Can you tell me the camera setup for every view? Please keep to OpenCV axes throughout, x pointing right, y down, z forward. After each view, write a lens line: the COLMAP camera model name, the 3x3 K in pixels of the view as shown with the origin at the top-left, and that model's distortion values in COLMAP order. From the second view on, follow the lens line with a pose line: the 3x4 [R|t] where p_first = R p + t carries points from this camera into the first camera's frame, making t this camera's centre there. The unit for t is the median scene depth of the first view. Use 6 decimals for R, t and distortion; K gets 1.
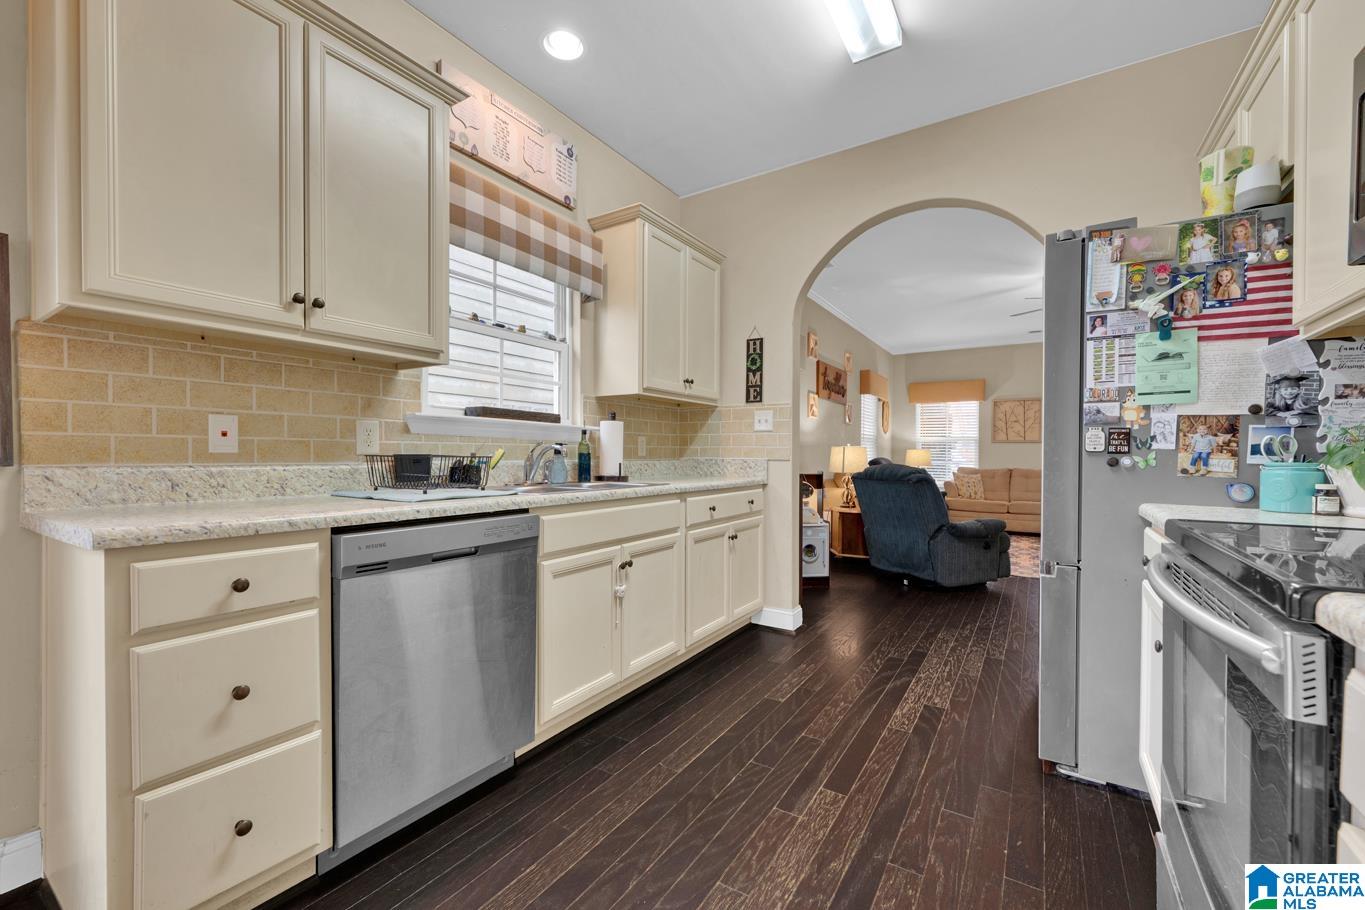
lens RADIAL K [[559.4, 0, 678.9], [0, 559.4, 459.6], [0, 0, 1]] dist [0.002897, -0.000046]
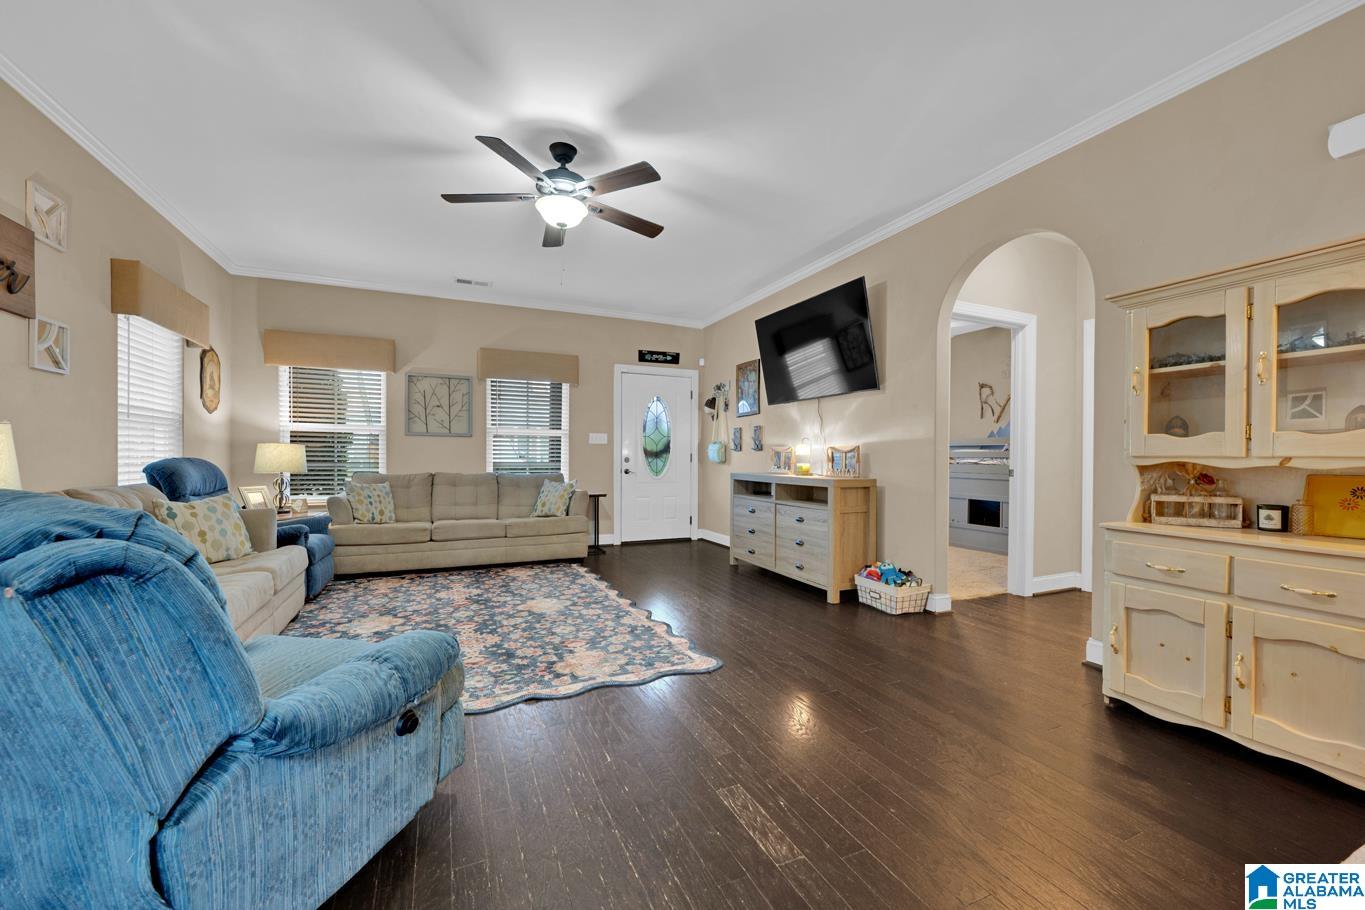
lens RADIAL K [[537.2, 0, 680.7], [0, 537.2, 459.5], [0, 0, 1]] dist [0.000873, 0.000027]
pose [[0.548251, -0.005513, 0.836295, 0.627376], [0.003825, 0.999984, 0.004085, -0.006969], [-0.836305, 0.000959, 0.548264, 1.158835]]
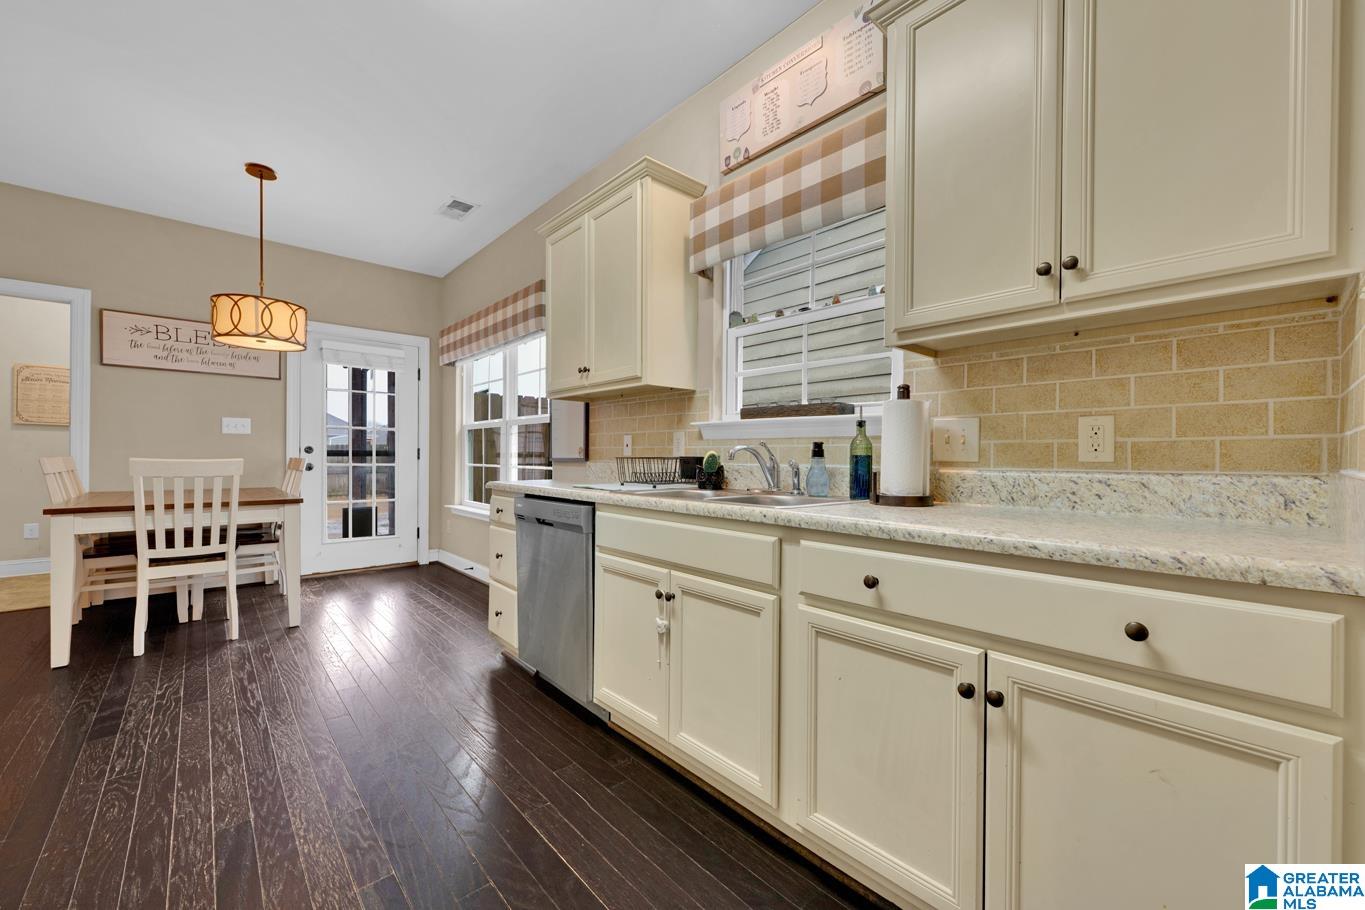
lens RADIAL K [[537.2, 0, 677.4], [0, 537.2, 460.1], [0, 0, 1]] dist [0.000873, 0.000027]
pose [[-0.263190, -0.000948, -0.964744, 0.554149], [-0.017157, 0.999846, 0.003698, -0.005582], [0.964591, 0.017525, -0.263166, 1.065713]]
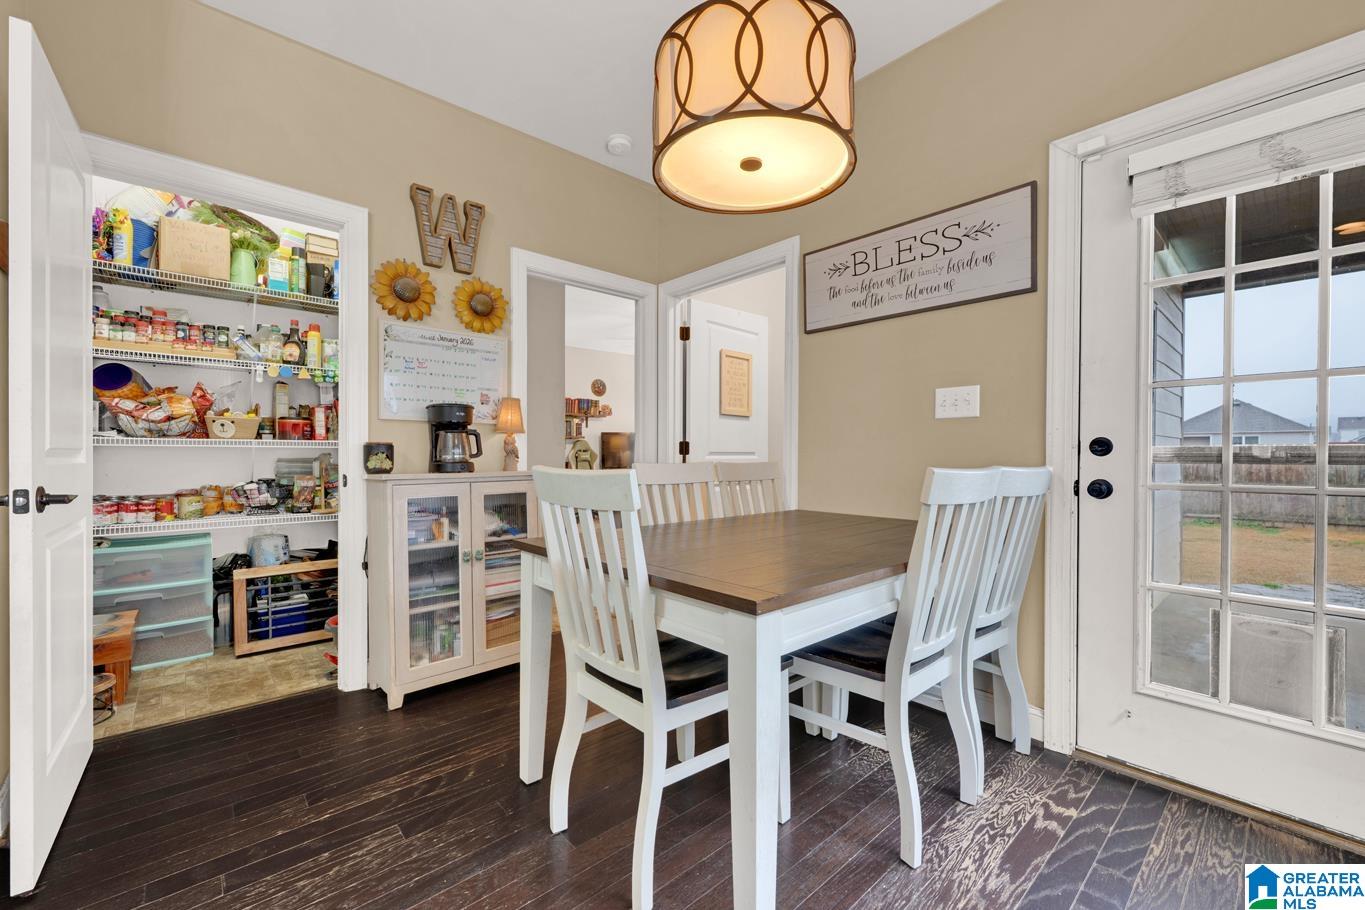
lens RADIAL K [[559.4, 0, 678.2], [0, 559.4, 460.5], [0, 0, 1]] dist [0.002897, -0.000046]
pose [[-0.966554, -0.009696, 0.256279, -0.505008], [-0.004814, 0.999795, 0.019668, -0.004341], [-0.256418, 0.017777, -0.966403, 0.274589]]
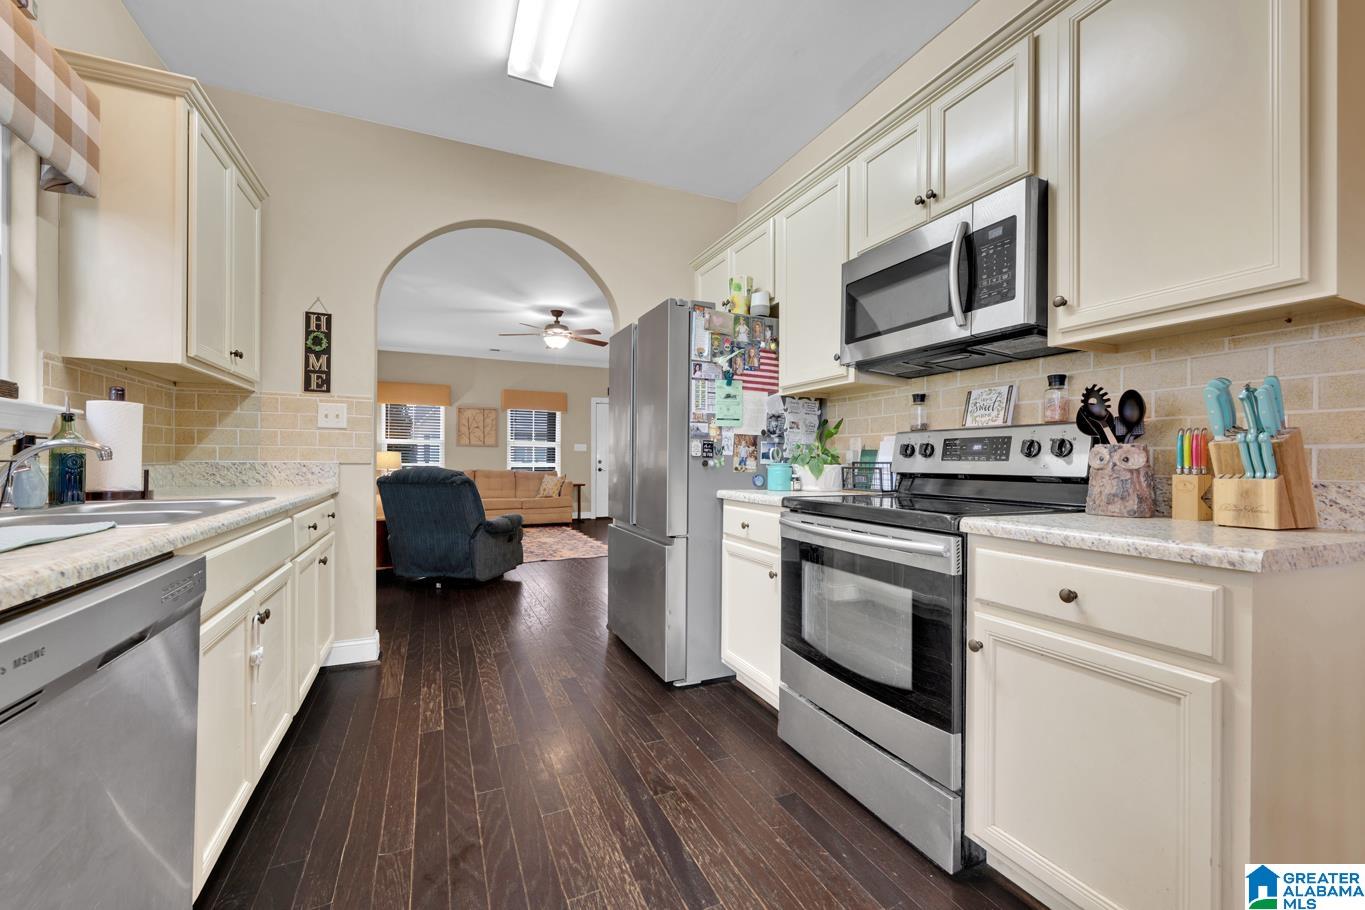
lens RADIAL K [[559.4, 0, 682.7], [0, 559.4, 459.0], [0, 0, 1]] dist [0.002897, -0.000046]
pose [[0.542952, 0.000157, 0.839764, -0.346410], [0.003831, 0.999989, -0.002664, -0.002199], [-0.839755, 0.004664, 0.542946, 0.166928]]
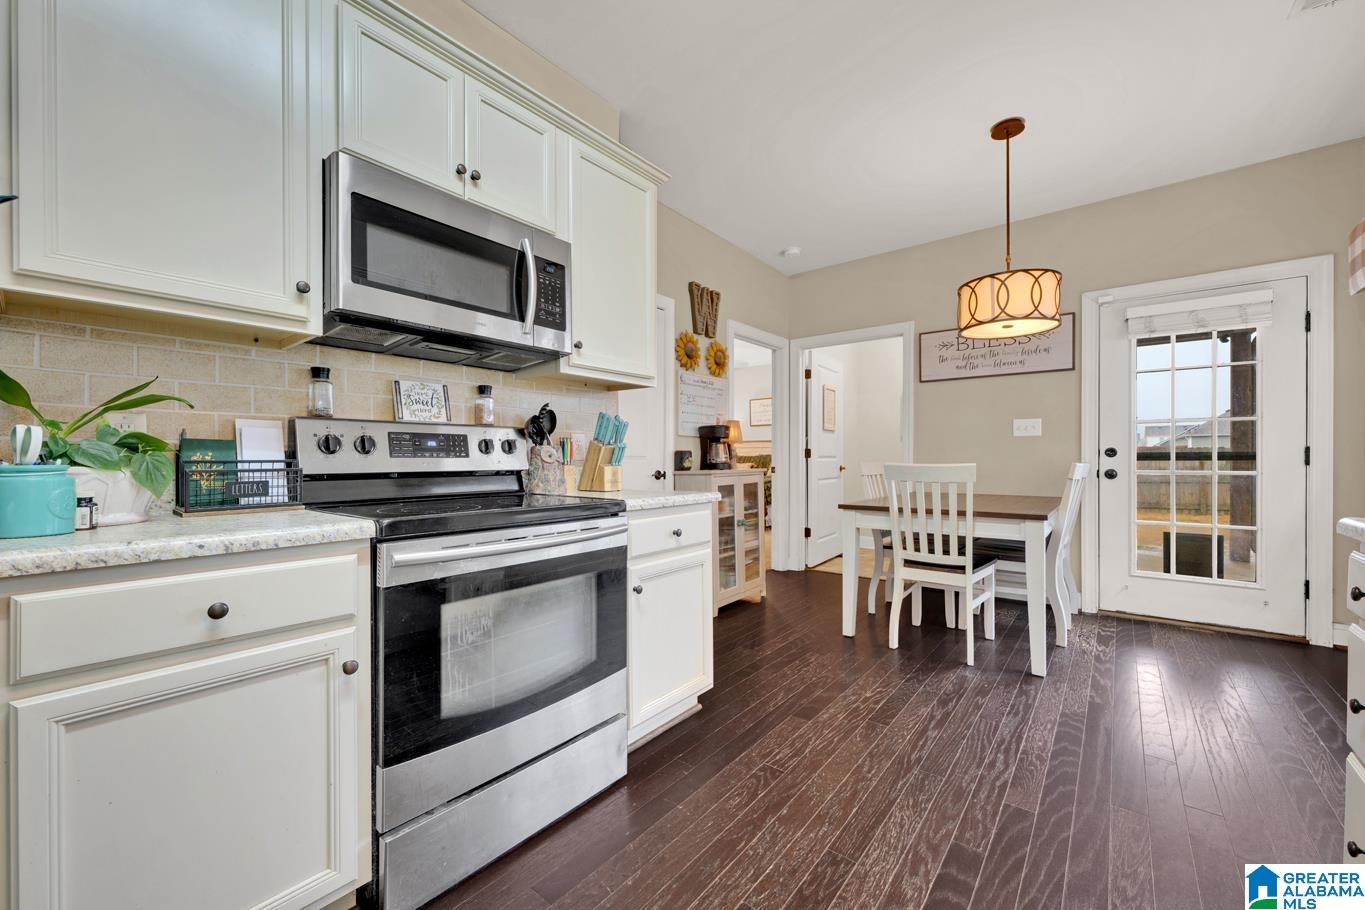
lens RADIAL K [[537.2, 0, 681.9], [0, 537.2, 460.2], [0, 0, 1]] dist [0.000873, 0.000027]
pose [[-0.994792, -0.003266, 0.101877, 0.123261], [-0.001988, 0.999918, 0.012644, -0.006383], [-0.101910, 0.012376, -0.994717, 0.927985]]
